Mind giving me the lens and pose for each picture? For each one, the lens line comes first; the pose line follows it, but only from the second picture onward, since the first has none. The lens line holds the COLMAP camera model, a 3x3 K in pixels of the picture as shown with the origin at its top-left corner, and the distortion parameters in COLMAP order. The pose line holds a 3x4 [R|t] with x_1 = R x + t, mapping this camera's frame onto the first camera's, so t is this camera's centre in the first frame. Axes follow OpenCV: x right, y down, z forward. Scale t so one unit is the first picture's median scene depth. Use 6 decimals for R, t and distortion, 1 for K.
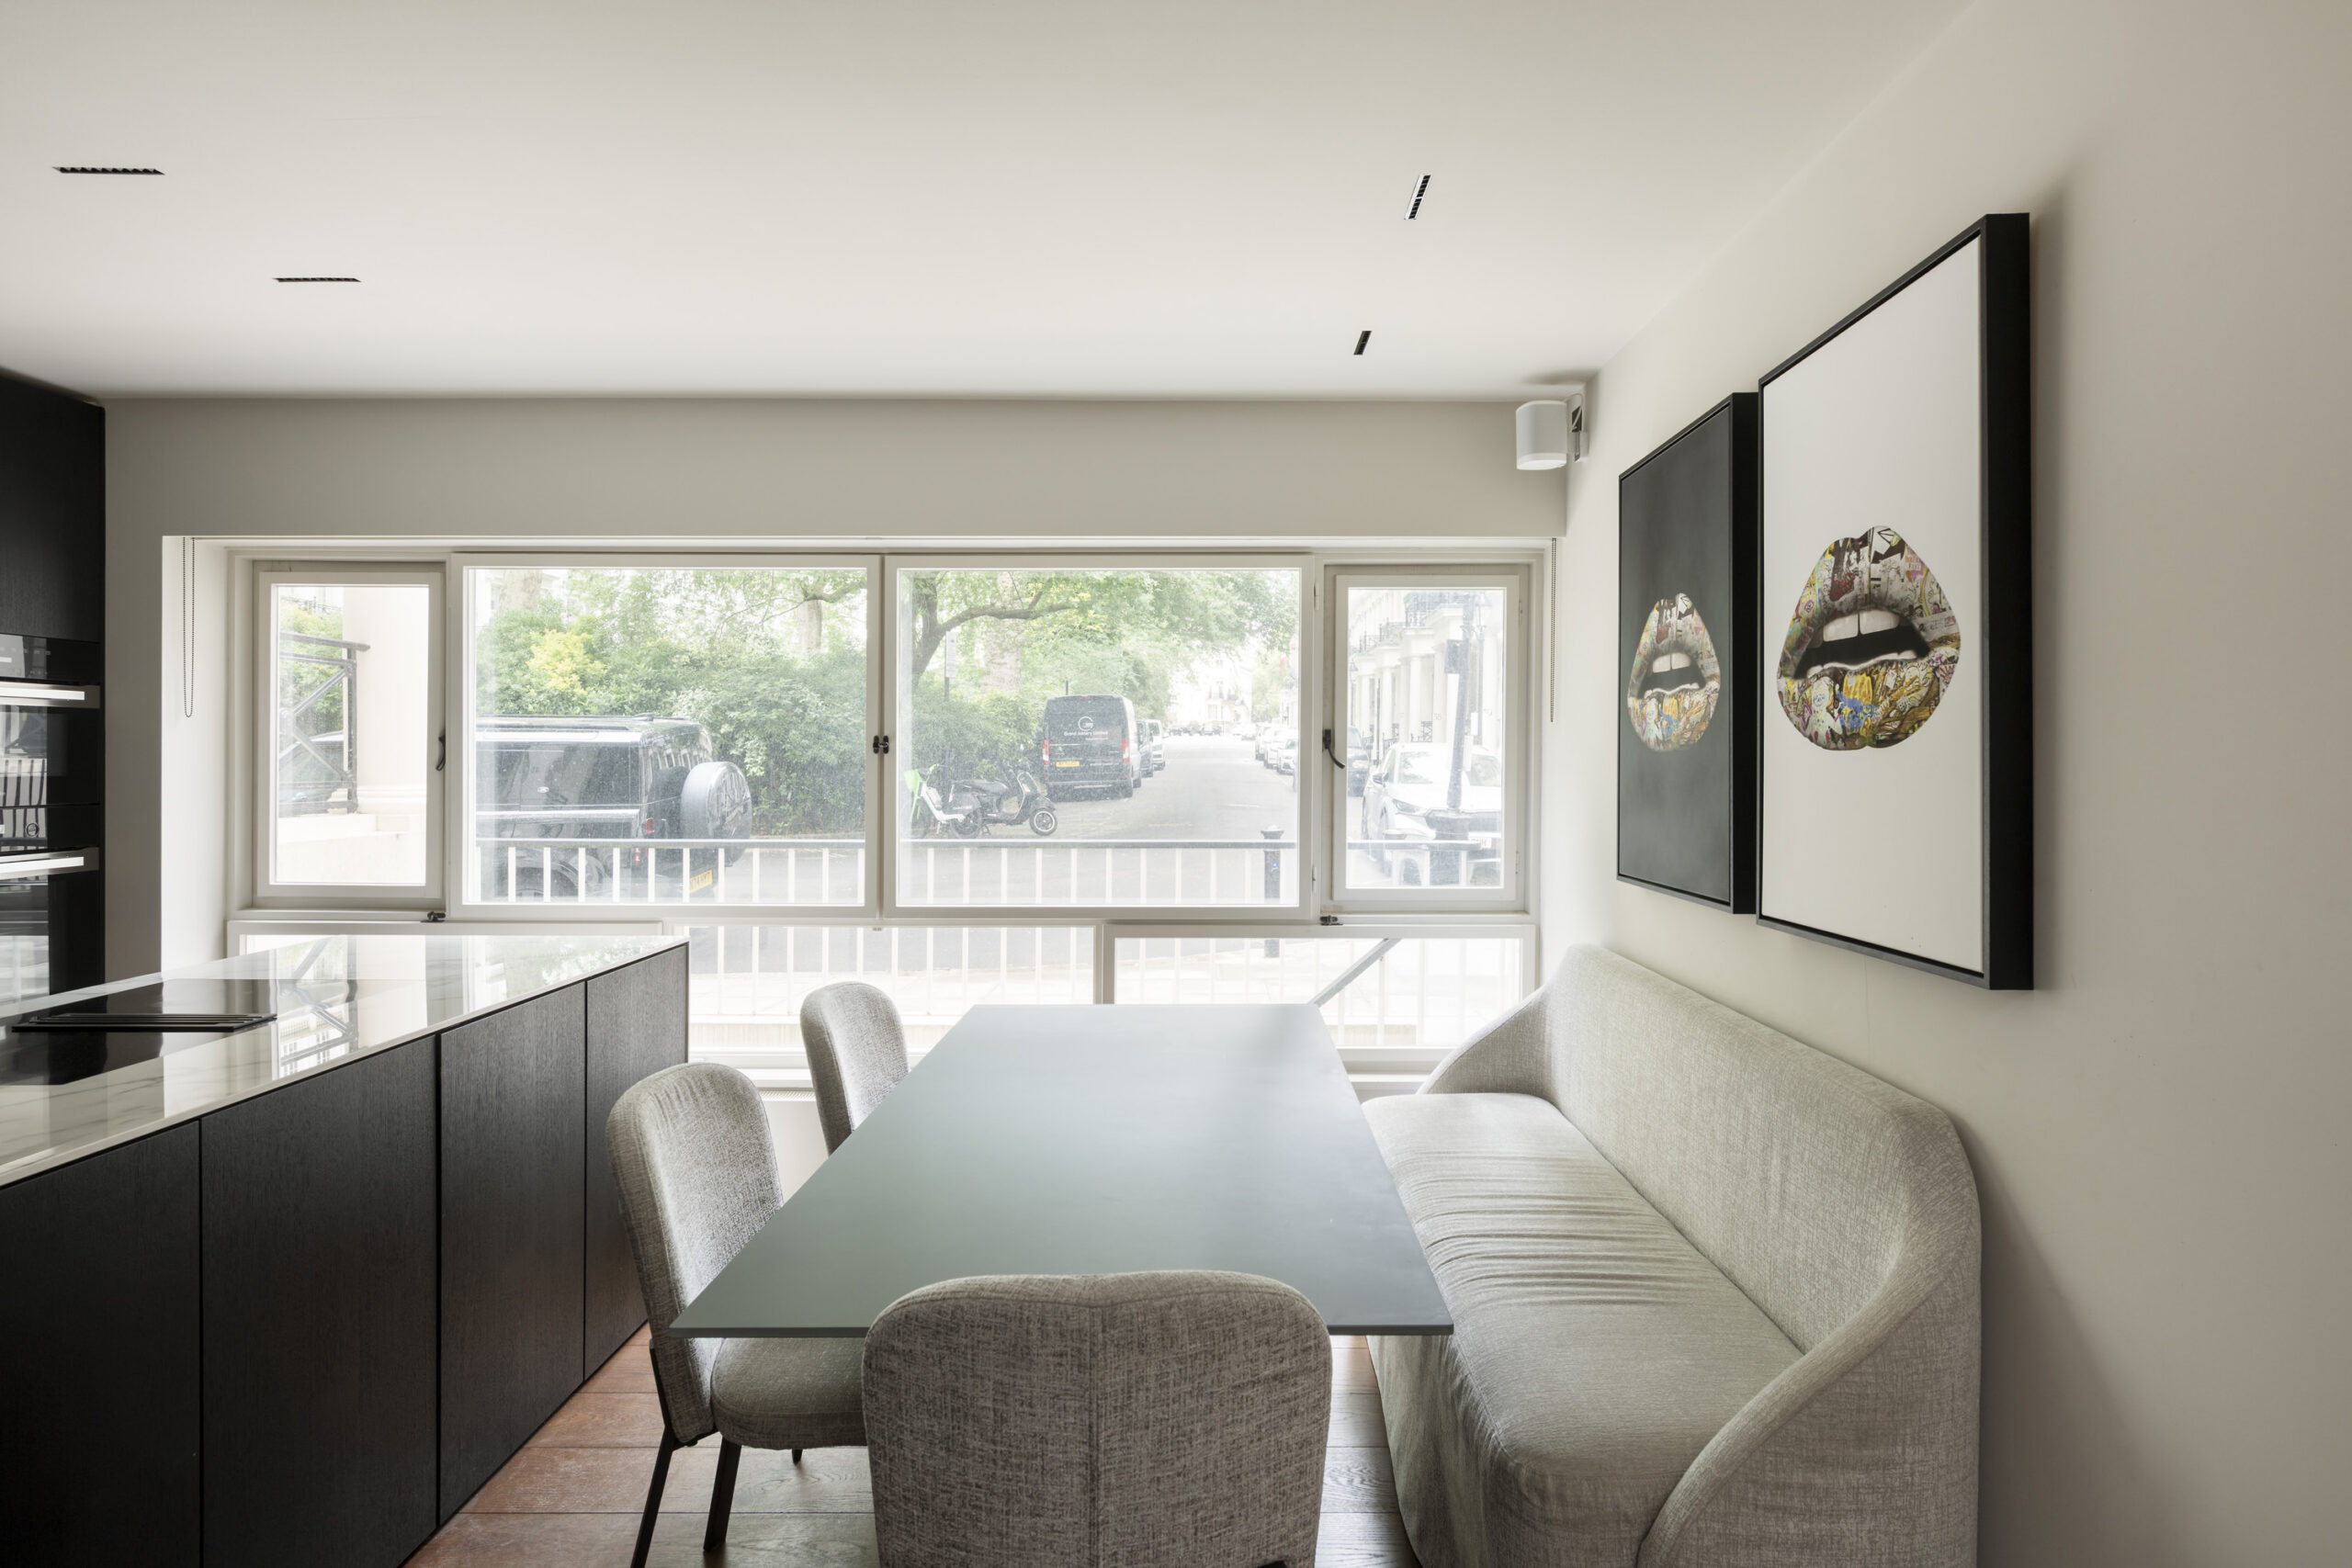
lens RADIAL K [[1200.3, 0, 1180.2], [0, 1200.3, 769.3], [0, 0, 1]] dist [-0.021436, -0.000683]
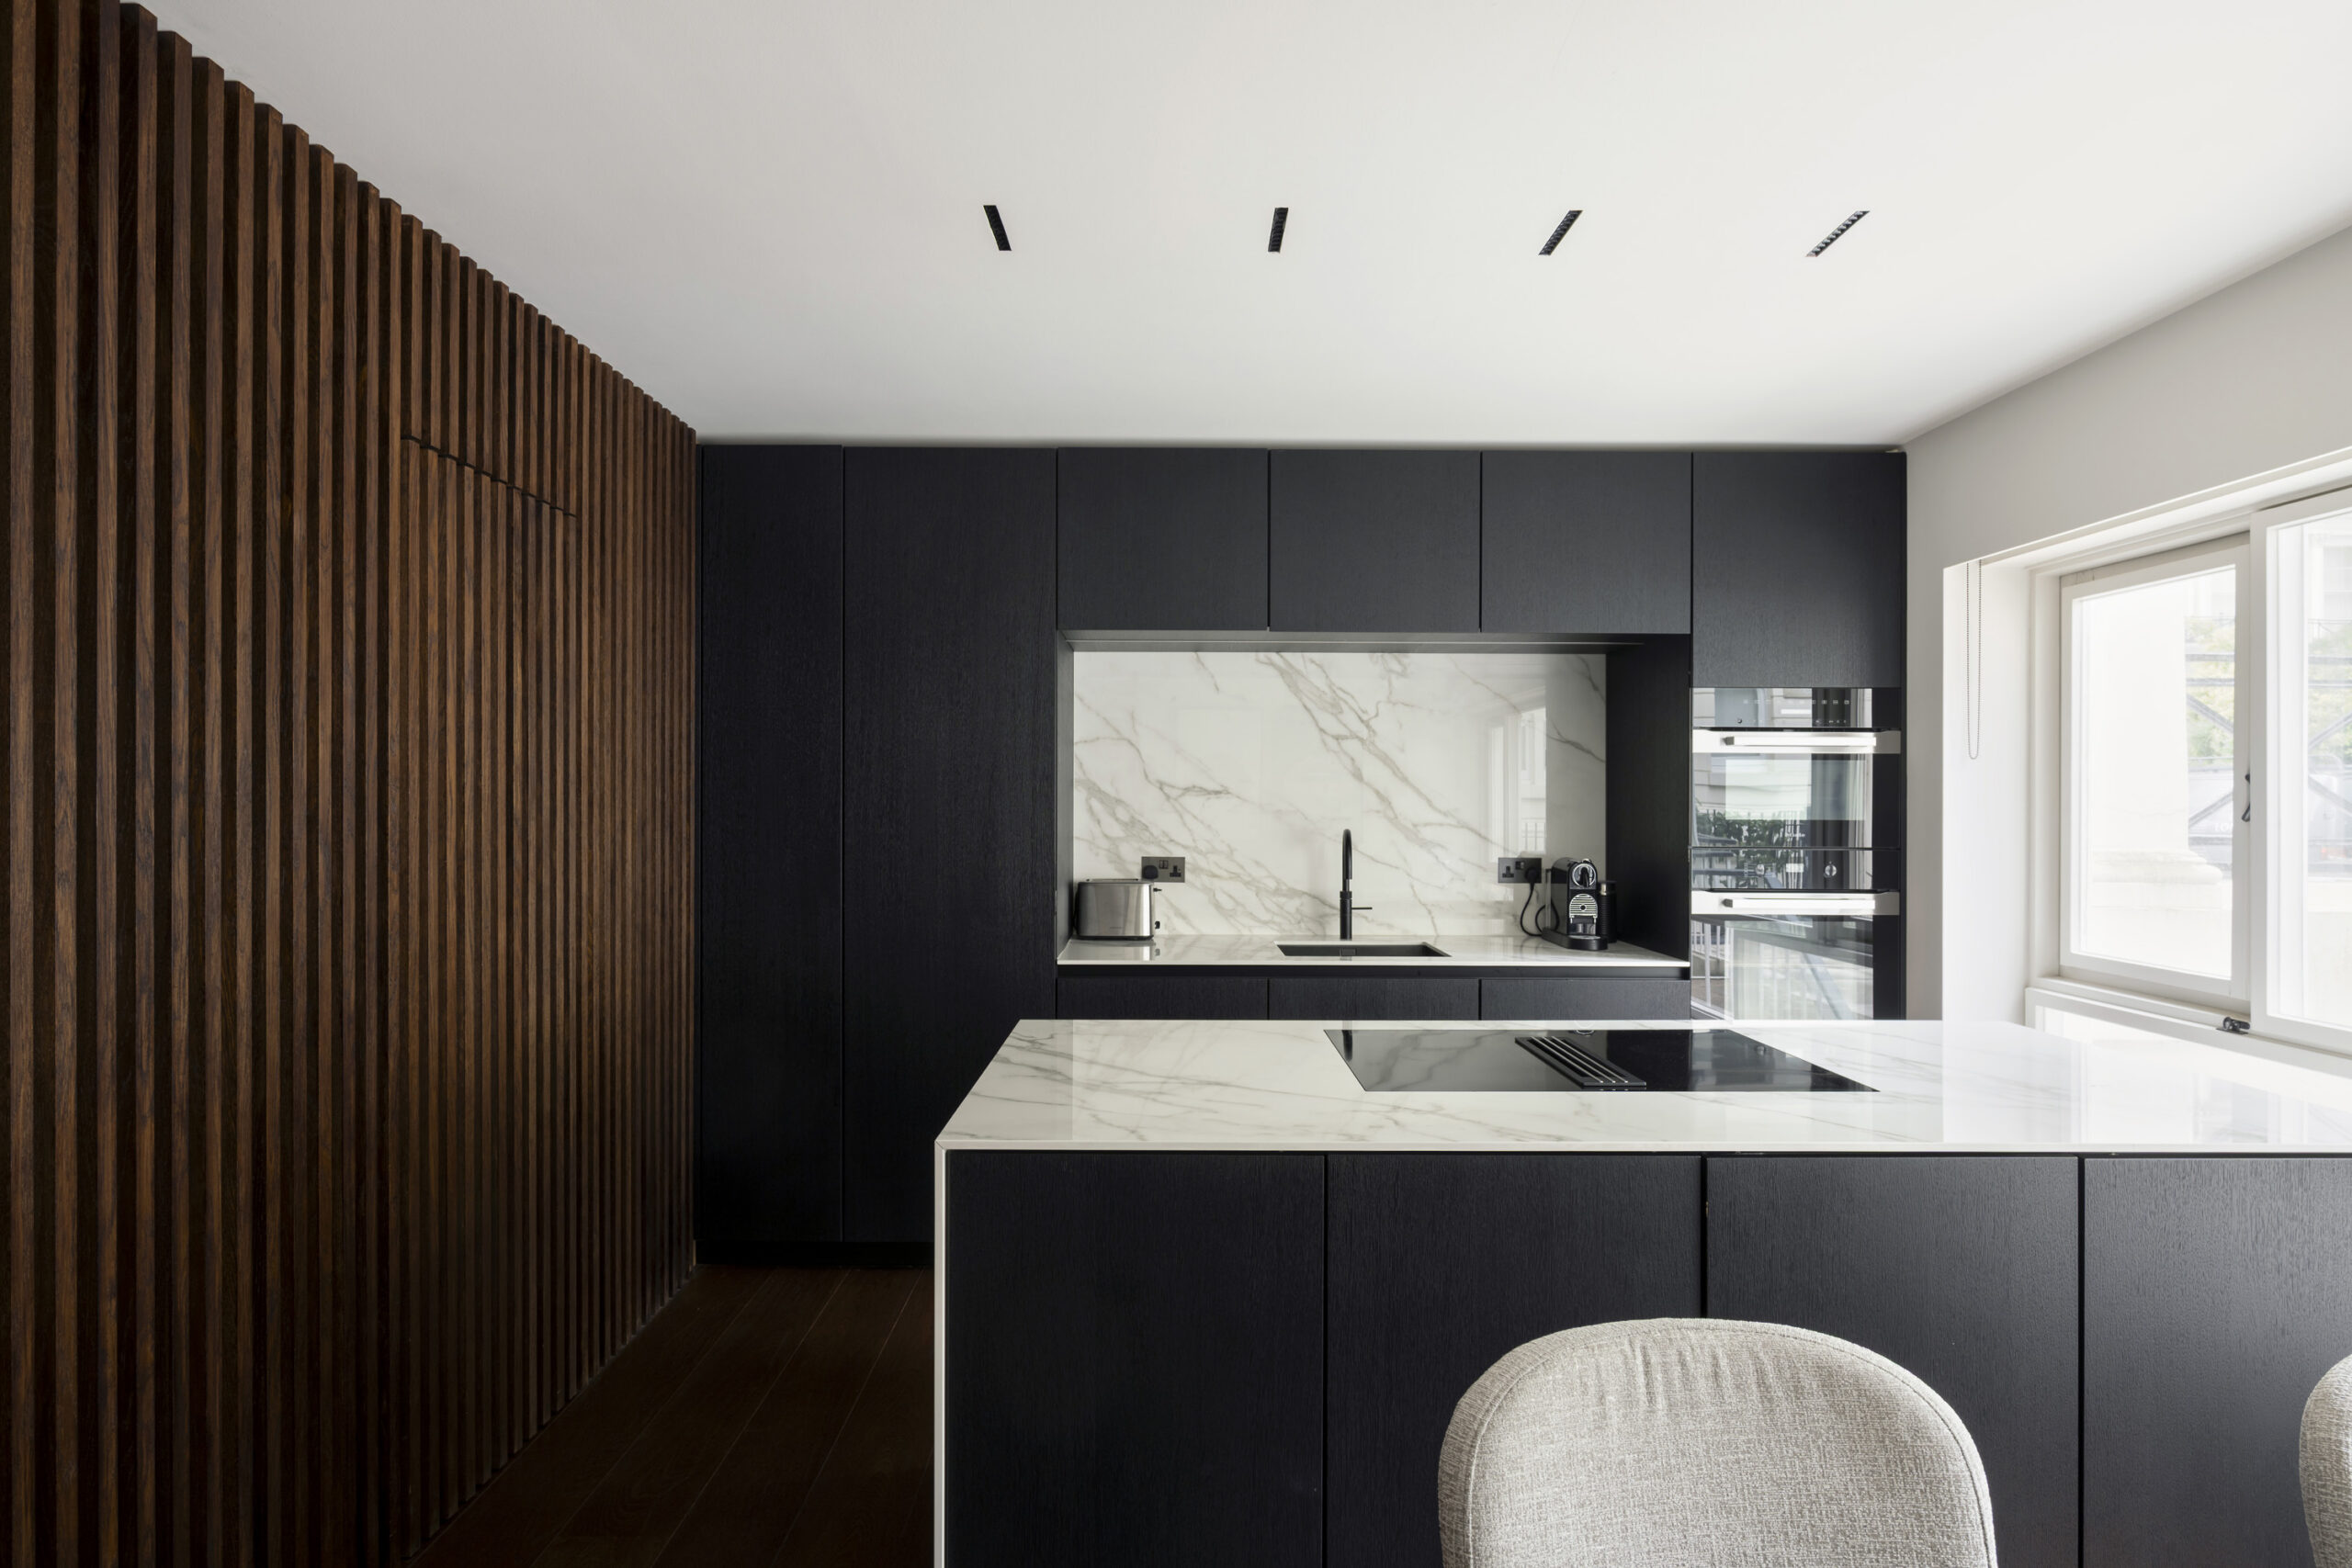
lens RADIAL K [[1200.3, 0, 1177.3], [0, 1200.3, 789.4], [0, 0, 1]] dist [-0.021436, -0.000683]
pose [[0.013350, -0.012034, -0.999838, 0.076115], [-0.015442, 0.999806, -0.012239, 0.000403], [0.999792, 0.015603, 0.013162, 0.352793]]
